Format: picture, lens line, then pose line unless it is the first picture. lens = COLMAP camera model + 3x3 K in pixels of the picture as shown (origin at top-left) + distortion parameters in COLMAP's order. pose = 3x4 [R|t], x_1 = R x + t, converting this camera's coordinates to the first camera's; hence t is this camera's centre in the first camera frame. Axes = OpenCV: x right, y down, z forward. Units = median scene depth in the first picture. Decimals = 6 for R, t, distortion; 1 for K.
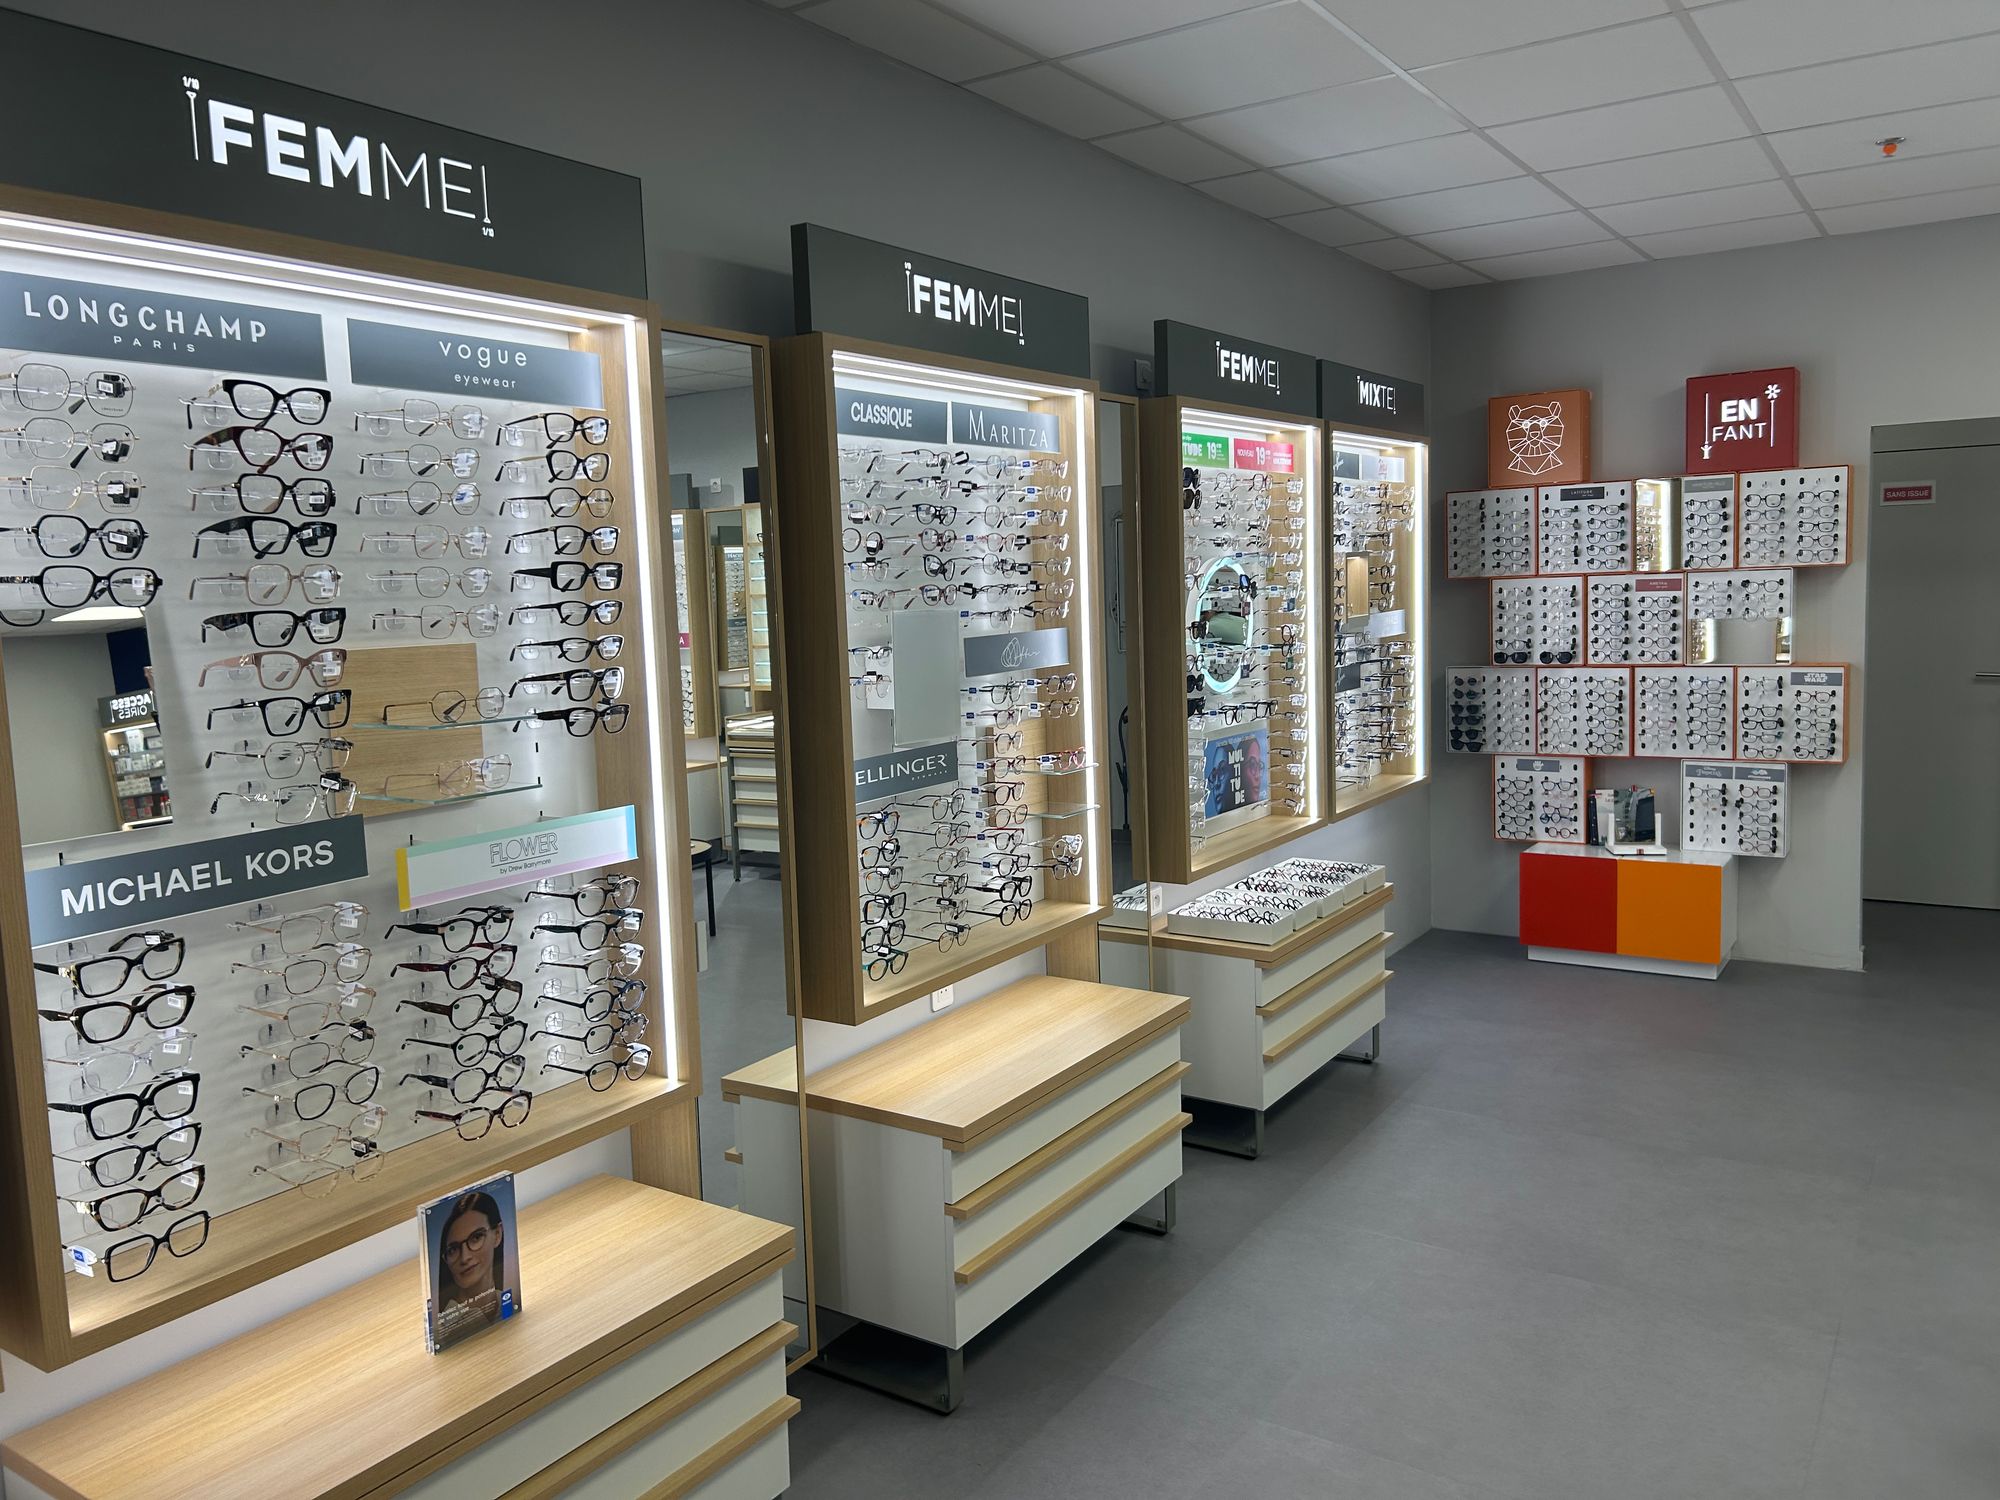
lens RADIAL K [[1507.6, 0, 1006.2], [0, 1507.6, 741.5], [0, 0, 1]] dist [0.086559, -0.074520]
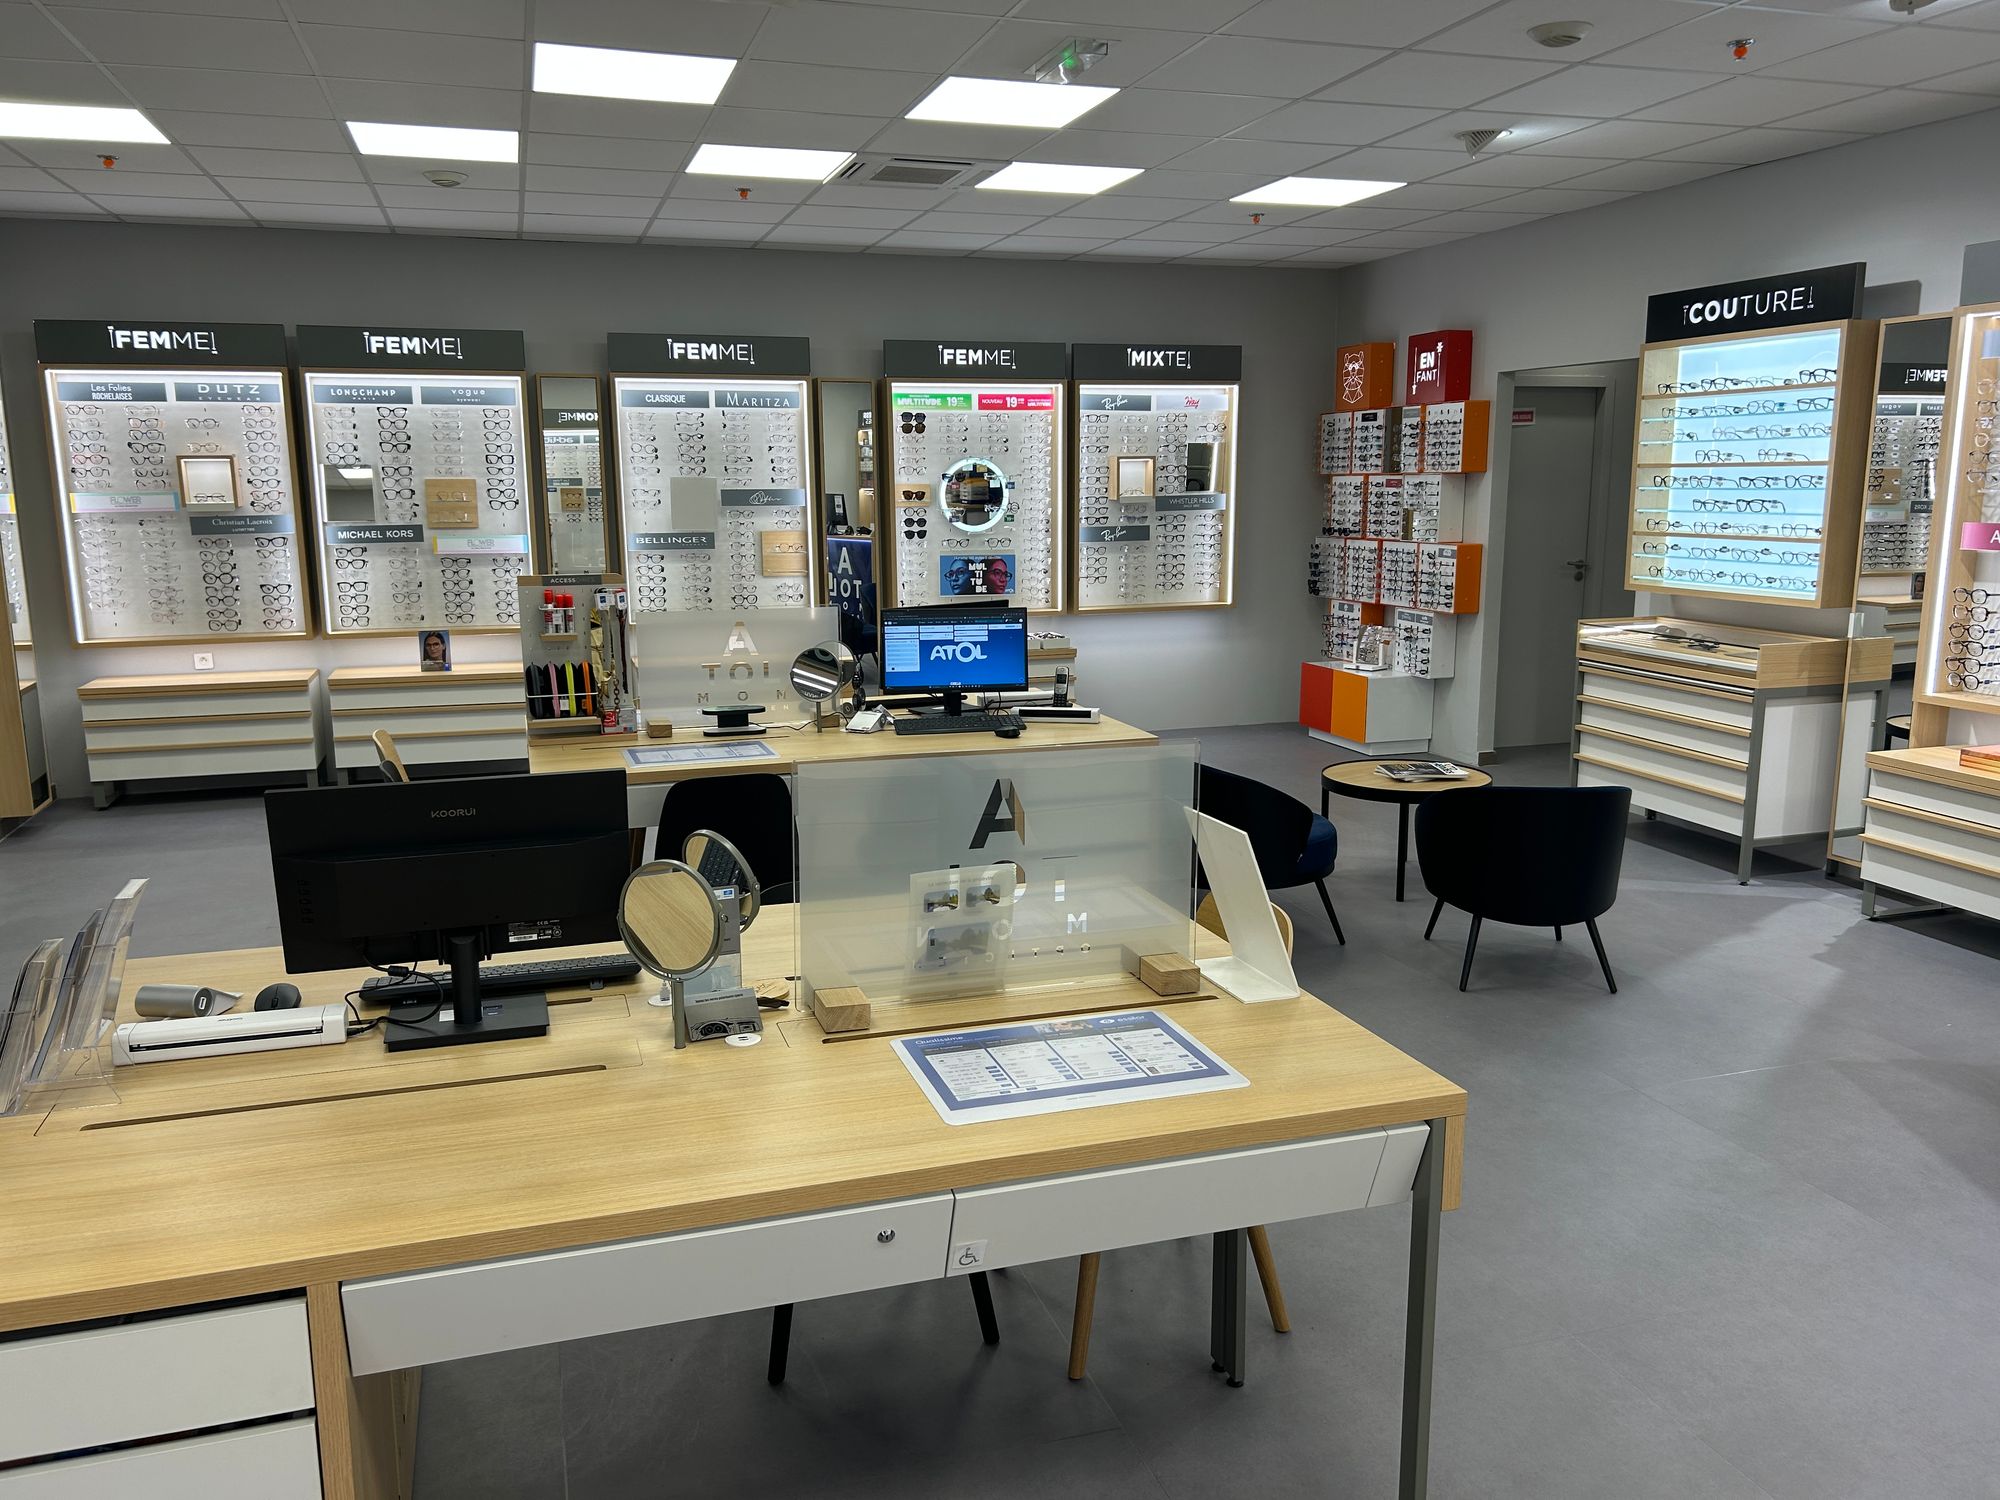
lens RADIAL K [[1504.1, 0, 999.4], [0, 1504.1, 757.0], [0, 0, 1]] dist [0.088116, -0.110798]
pose [[0.773389, 0.144831, -0.617165, 1.706834], [-0.088574, 0.988690, 0.121023, 0.019969], [0.627713, -0.038933, 0.777471, -0.561567]]
